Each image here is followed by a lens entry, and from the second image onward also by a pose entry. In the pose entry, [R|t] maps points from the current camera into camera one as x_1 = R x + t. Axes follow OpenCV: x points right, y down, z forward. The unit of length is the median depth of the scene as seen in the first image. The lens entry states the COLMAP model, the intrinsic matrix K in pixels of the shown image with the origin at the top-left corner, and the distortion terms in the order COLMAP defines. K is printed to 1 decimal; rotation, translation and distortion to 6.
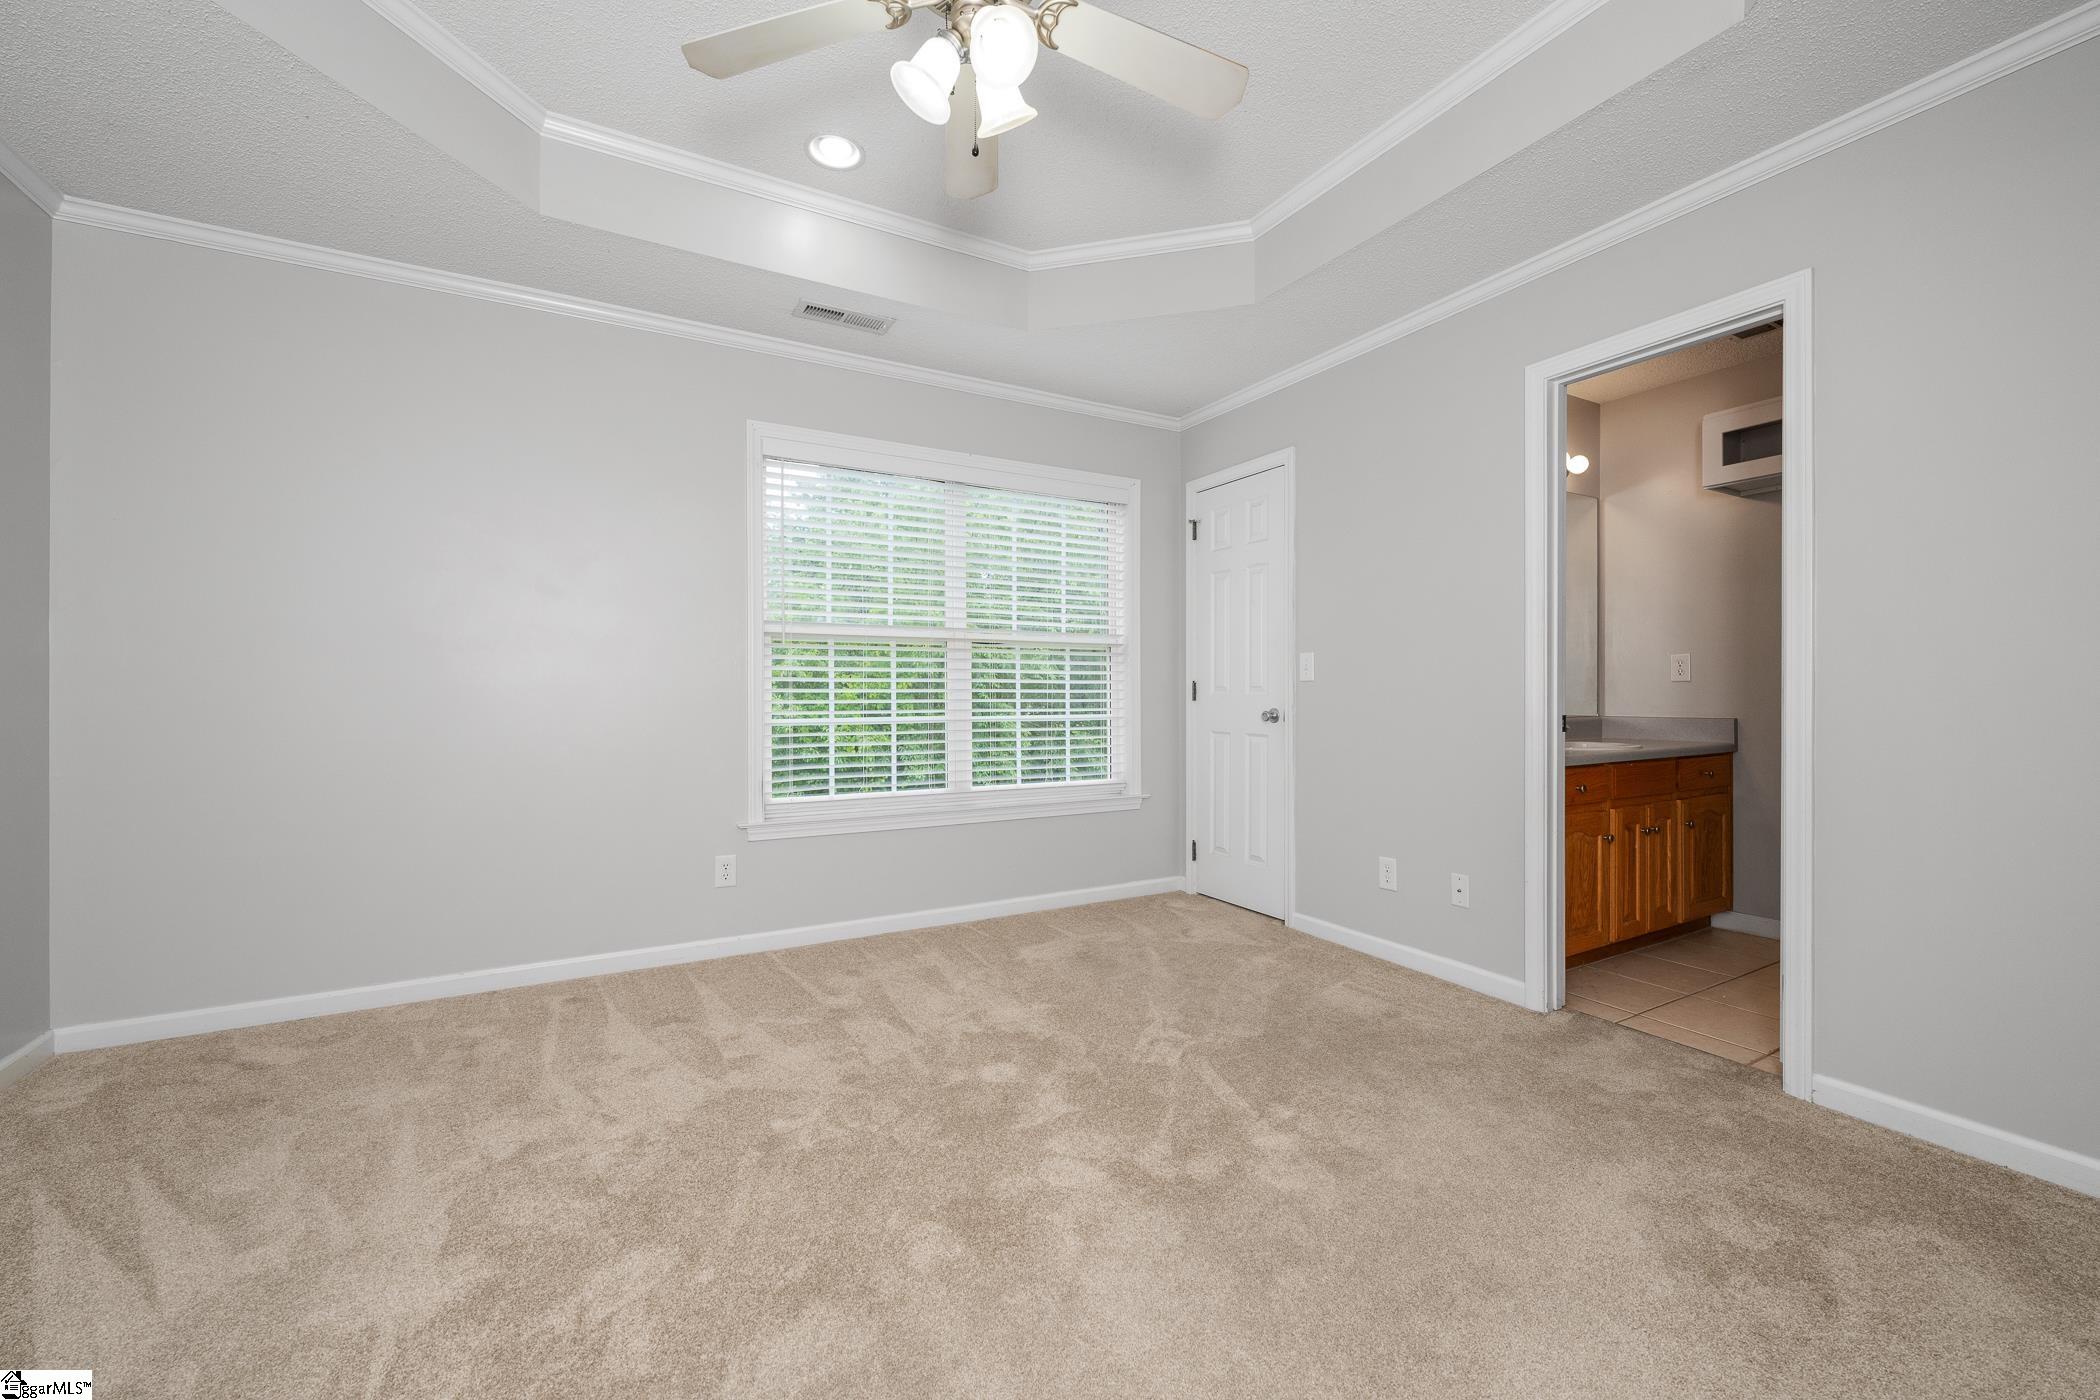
lens RADIAL K [[833.0, 0, 1042.3], [0, 833.0, 702.3], [0, 0, 1]] dist [-0.001525, -0.000069]
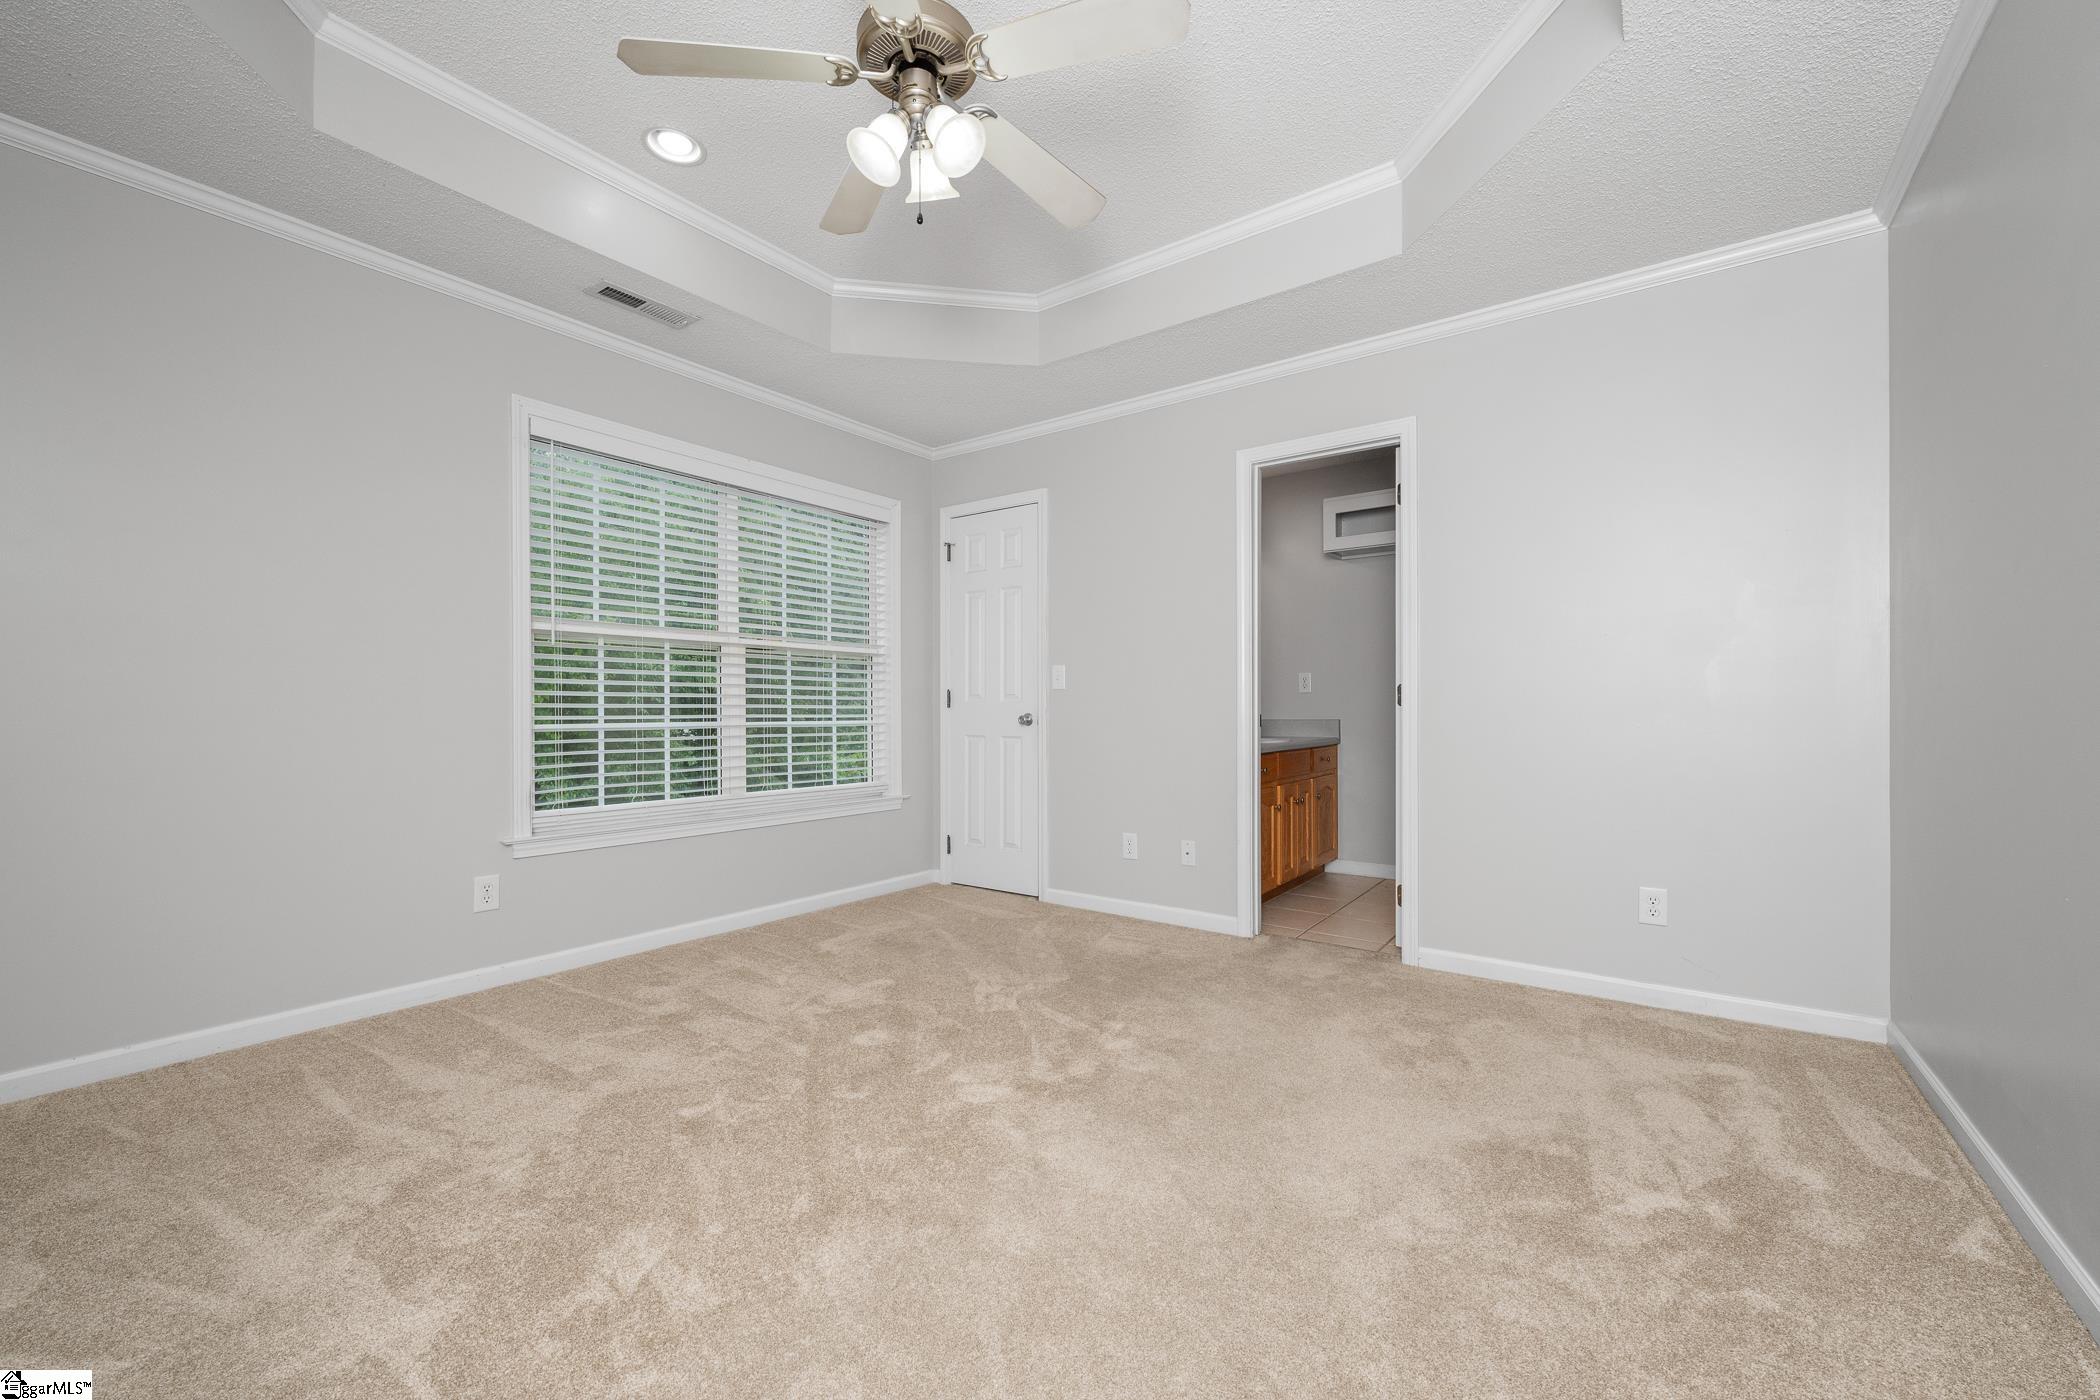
lens RADIAL K [[824.3, 0, 1050.6], [0, 824.3, 718.9], [0, 0, 1]] dist [-0.000244, -0.000282]
pose [[0.911378, -0.004282, 0.411548, -0.222844], [0.003942, 0.999991, 0.001675, 0.018273], [-0.411551, 0.000095, 0.911387, -0.068891]]
